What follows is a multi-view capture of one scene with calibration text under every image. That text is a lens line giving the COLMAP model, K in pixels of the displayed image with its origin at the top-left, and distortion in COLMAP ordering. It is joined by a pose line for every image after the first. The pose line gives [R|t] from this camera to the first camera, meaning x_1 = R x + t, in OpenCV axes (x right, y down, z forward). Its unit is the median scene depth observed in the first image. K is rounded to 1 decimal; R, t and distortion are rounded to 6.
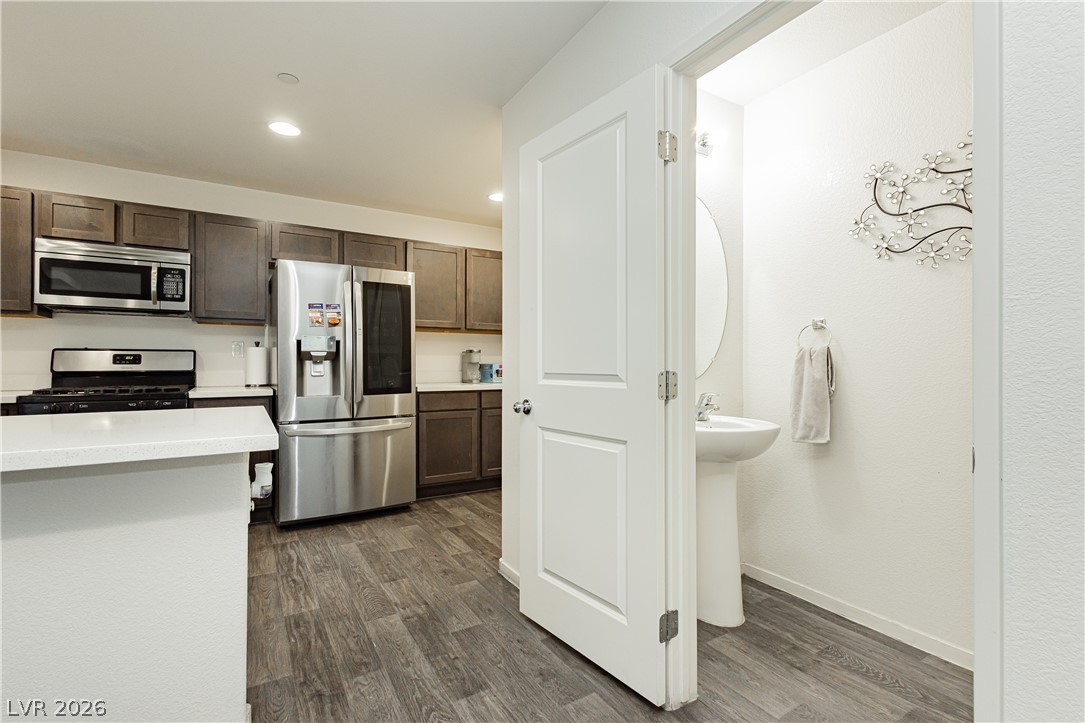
lens RADIAL K [[491.2, 0, 520.7], [0, 491.2, 365.6], [0, 0, 1]] dist [0.002414, -0.000256]
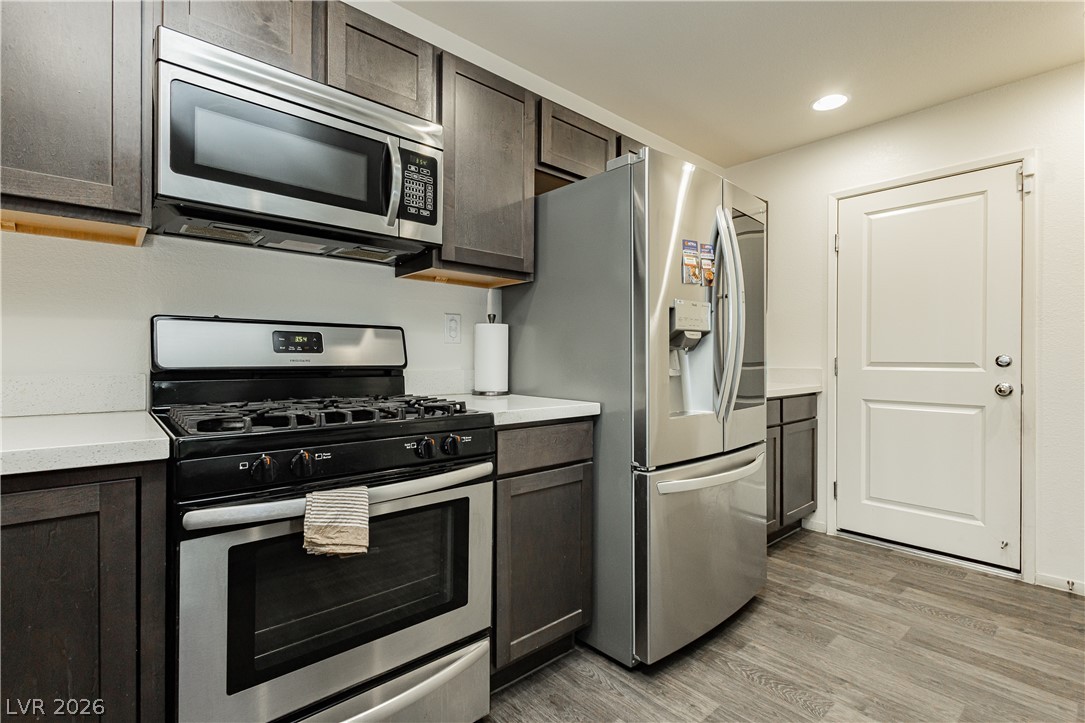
lens RADIAL K [[491.2, 0, 501.4], [0, 491.2, 363.3], [0, 0, 1]] dist [0.002414, -0.000256]
pose [[0.985410, 0.002561, 0.170177, -0.731677], [-0.003648, 0.999975, 0.006073, 0.004389], [-0.170157, -0.006605, 0.985395, 0.527158]]
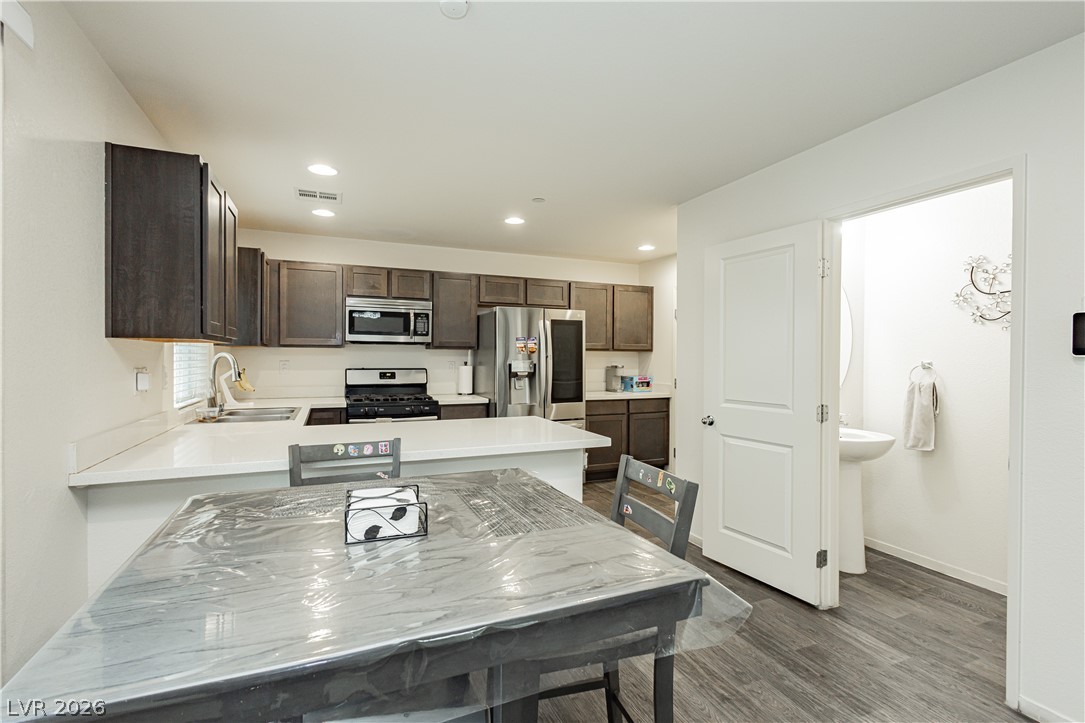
lens RADIAL K [[491.2, 0, 514.0], [0, 491.2, 364.0], [0, 0, 1]] dist [0.002414, -0.000256]
pose [[0.987645, 0.004899, -0.156633, -0.225066], [-0.003245, 0.999936, 0.010816, -0.067580], [0.156676, -0.010174, 0.987598, -0.381865]]
